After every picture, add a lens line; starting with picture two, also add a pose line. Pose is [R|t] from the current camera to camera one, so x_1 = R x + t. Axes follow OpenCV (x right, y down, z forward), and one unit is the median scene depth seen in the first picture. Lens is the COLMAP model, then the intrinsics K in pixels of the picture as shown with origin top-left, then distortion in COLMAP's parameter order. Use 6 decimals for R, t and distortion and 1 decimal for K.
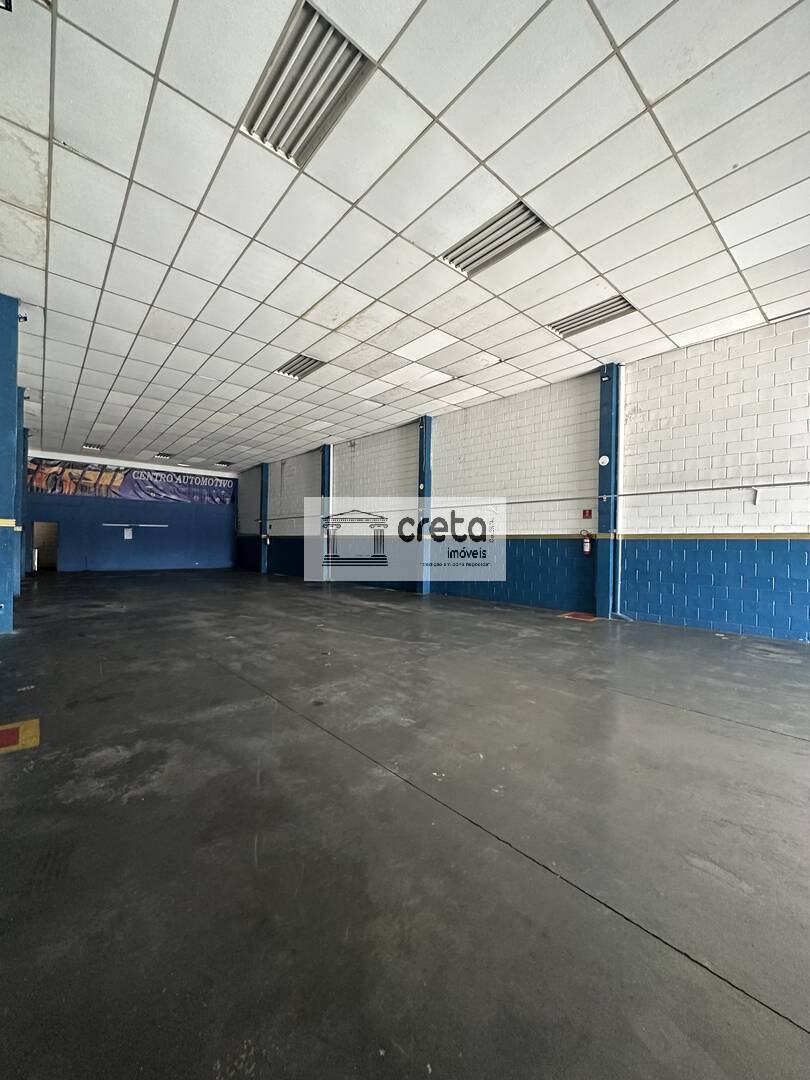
lens RADIAL K [[433.1, 0, 405.0], [0, 433.1, 540.0], [0, 0, 1]] dist [-0.002832, 0.000119]
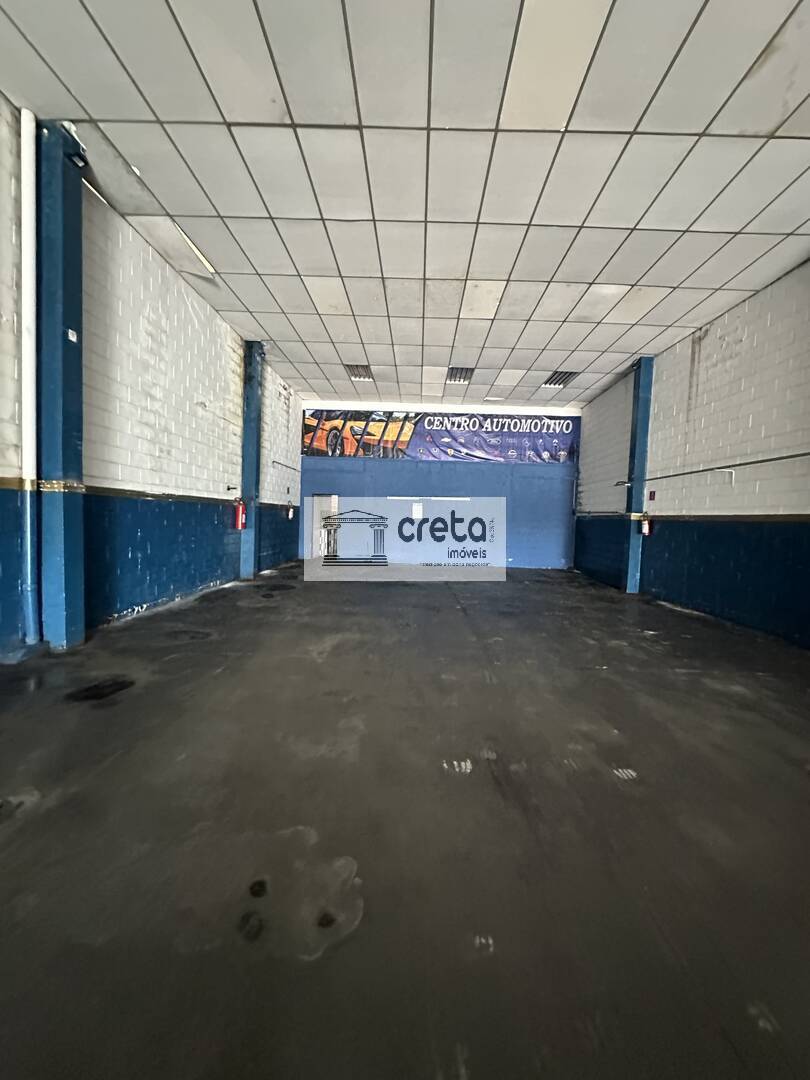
lens RADIAL K [[433.1, 0, 405.0], [0, 433.1, 540.0], [0, 0, 1]] dist [-0.002832, 0.000119]
pose [[0.741456, 0.046815, -0.669366, -0.207662], [-0.019681, 0.998651, 0.048044, -0.000766], [0.670712, -0.022449, 0.741378, 0.512621]]
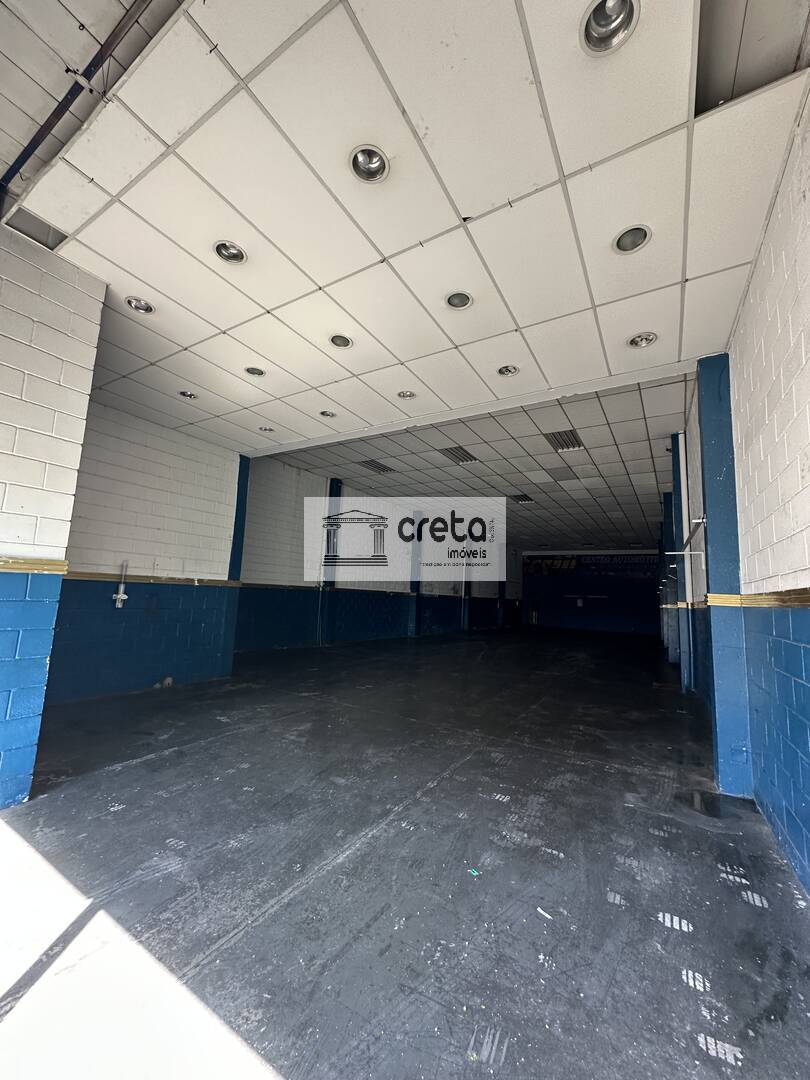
lens RADIAL K [[432.5, 0, 405.4], [0, 432.5, 541.7], [0, 0, 1]] dist [-0.003887, 0.000022]
pose [[0.295118, -0.120595, -0.947820, 0.575144], [-0.035595, 0.989926, -0.137036, 0.002936], [0.954798, 0.074180, 0.287852, 0.054030]]
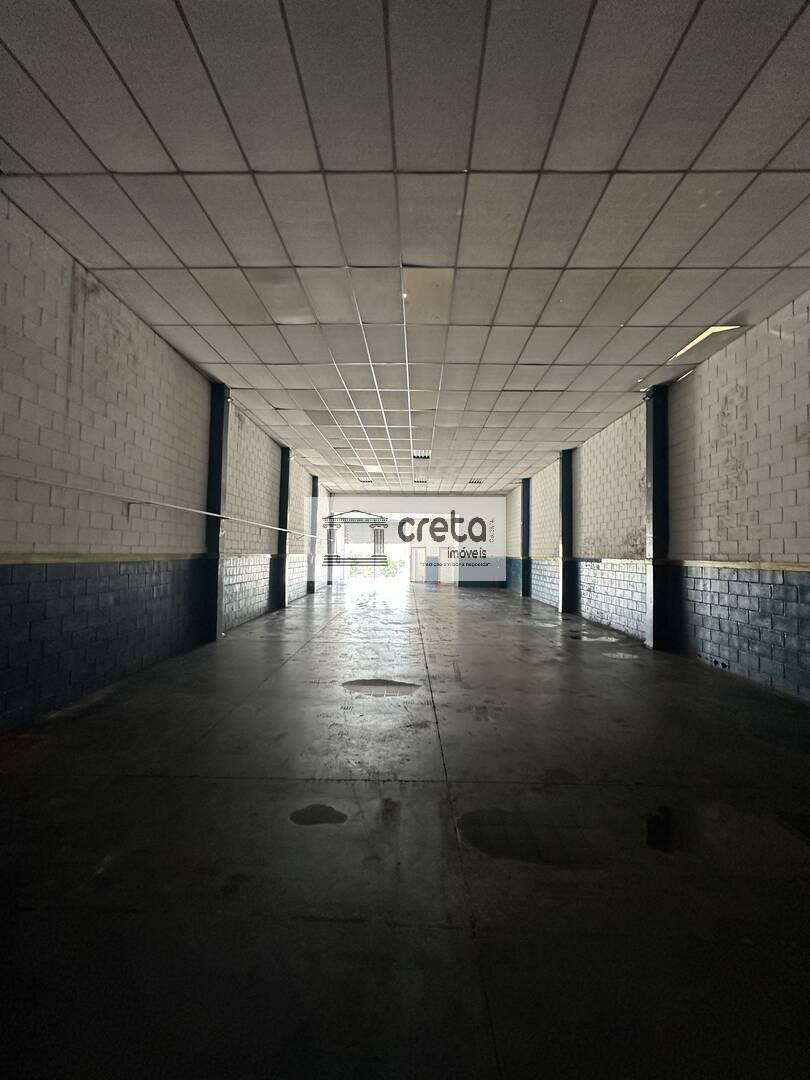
lens RADIAL K [[432.5, 0, 405.4], [0, 432.5, 541.7], [0, 0, 1]] dist [-0.003887, 0.000022]
pose [[-0.733954, 0.004919, 0.679182, -0.607122], [-0.023823, 0.999172, -0.032981, -0.014457], [-0.678782, -0.040387, -0.733229, 1.060195]]
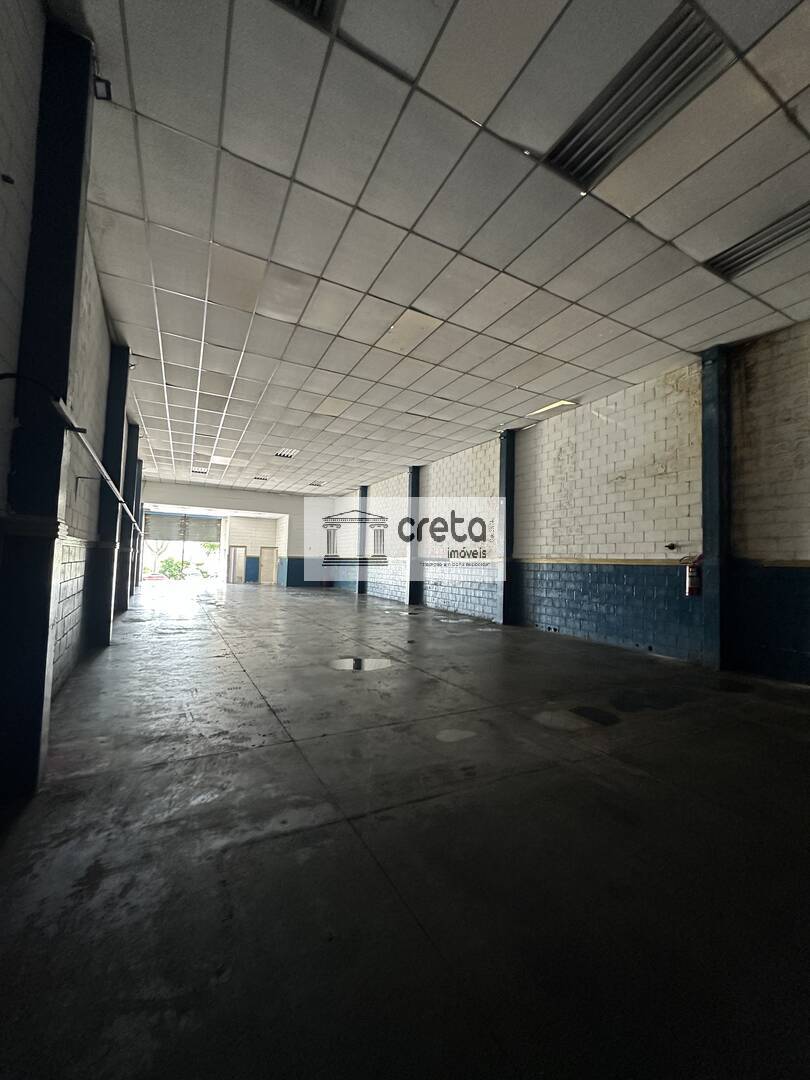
lens RADIAL K [[433.1, 0, 405.0], [0, 433.1, 540.0], [0, 0, 1]] dist [-0.002832, 0.000119]
pose [[-0.970459, -0.021026, 0.240347, -0.505277], [-0.036778, 0.997445, -0.061241, -0.000216], [-0.238446, -0.068271, -0.968753, 1.173459]]
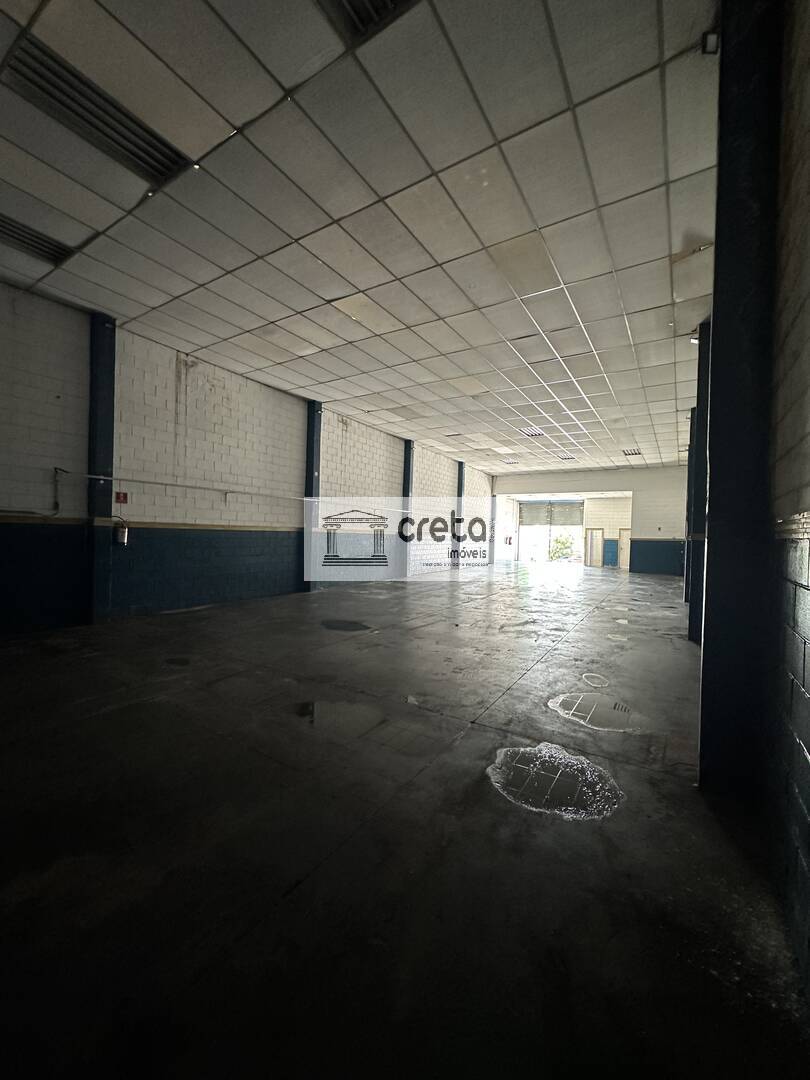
lens RADIAL K [[433.1, 0, 405.0], [0, 433.1, 540.0], [0, 0, 1]] dist [-0.002832, 0.000119]
pose [[-0.277183, -0.023051, 0.960541, -0.779476], [-0.034762, 0.999298, 0.013949, -0.008194], [-0.960188, -0.029524, -0.277790, 0.907782]]
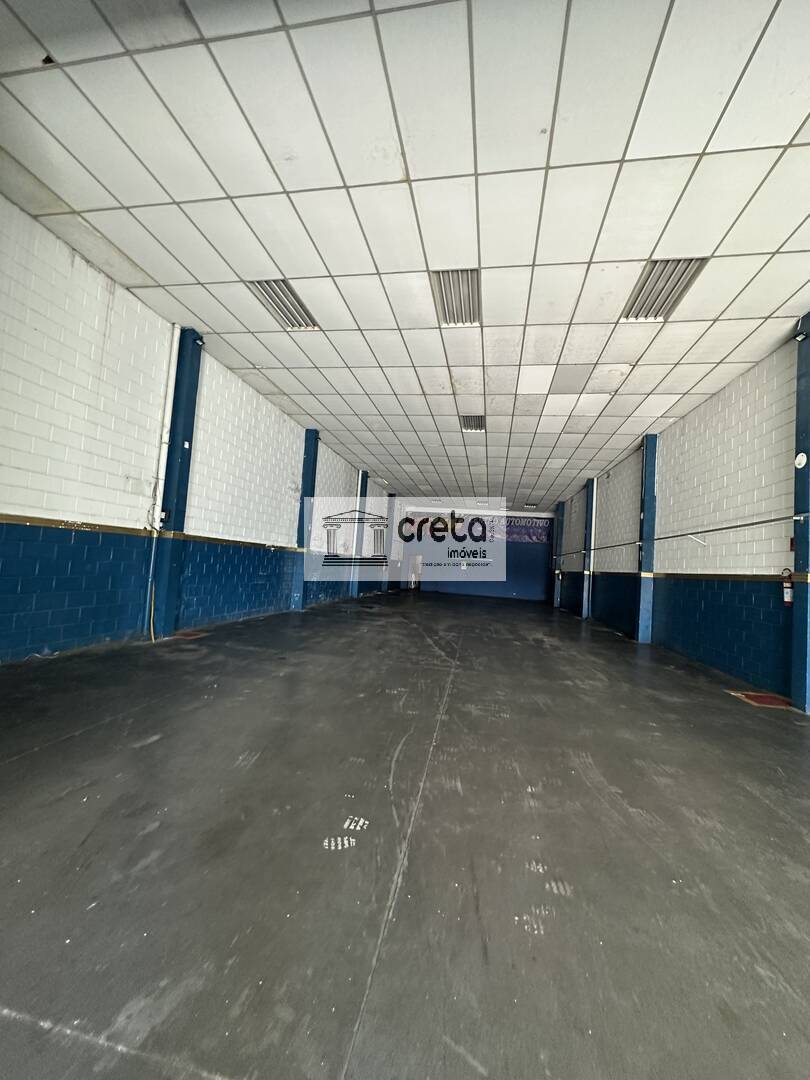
lens RADIAL K [[433.1, 0, 405.0], [0, 433.1, 540.0], [0, 0, 1]] dist [-0.002832, 0.000119]
pose [[0.617968, -0.015601, -0.786049, 0.282287], [-0.057099, 0.996272, -0.064663, 0.004234], [0.784127, 0.084842, 0.614773, 0.071499]]
